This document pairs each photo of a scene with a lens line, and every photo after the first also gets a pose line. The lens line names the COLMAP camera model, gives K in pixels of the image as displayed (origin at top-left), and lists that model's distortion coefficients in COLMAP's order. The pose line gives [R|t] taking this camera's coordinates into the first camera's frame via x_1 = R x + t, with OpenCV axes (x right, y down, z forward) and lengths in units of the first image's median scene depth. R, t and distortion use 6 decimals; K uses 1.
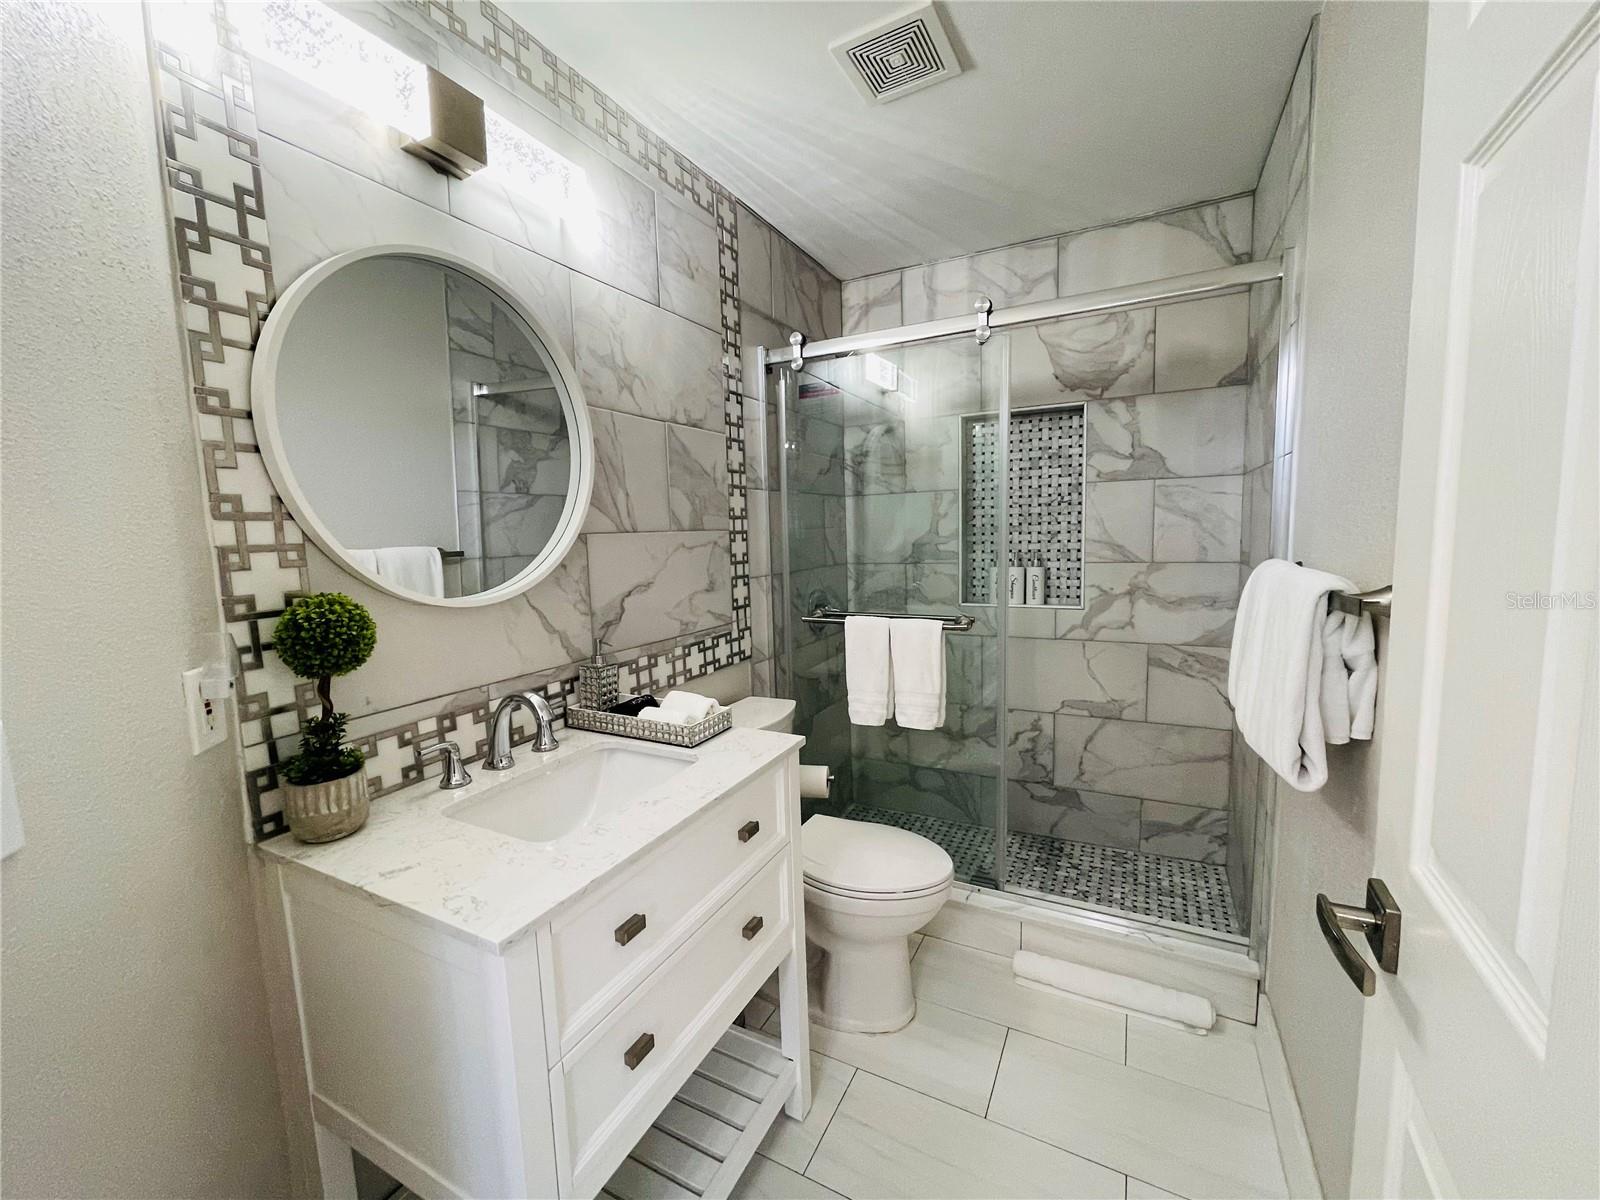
lens RADIAL K [[642.2, 0, 795.5], [0, 642.2, 598.8], [0, 0, 1]] dist [-0.003626, -0.000512]
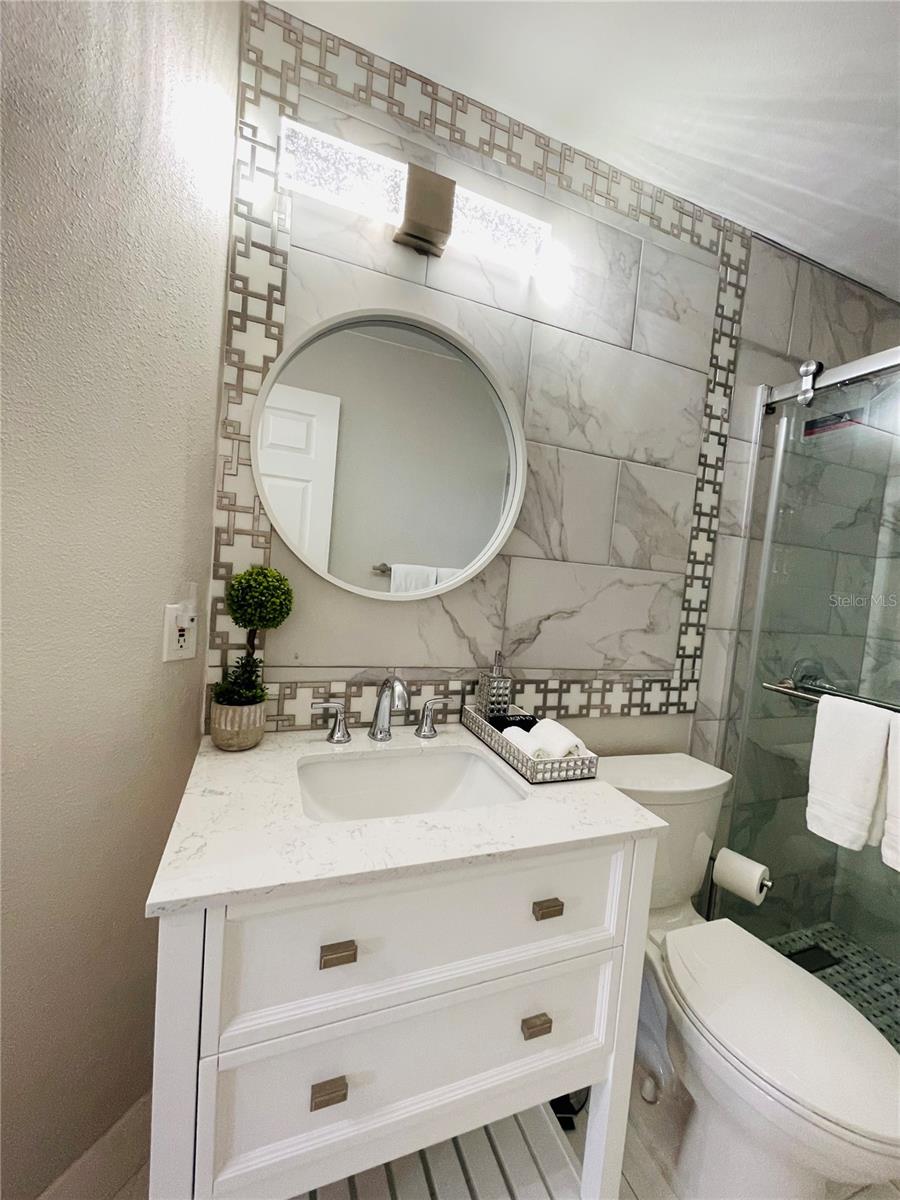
lens RADIAL K [[482.7, 0, 450.0], [0, 482.7, 600.0], [0, 0, 1]] dist [-0.014696, 0.008579]
pose [[0.746387, 0.130423, -0.652607, 0.124781], [-0.177489, 0.984103, -0.006322, -0.002537], [0.641407, 0.120549, 0.757670, 0.270570]]
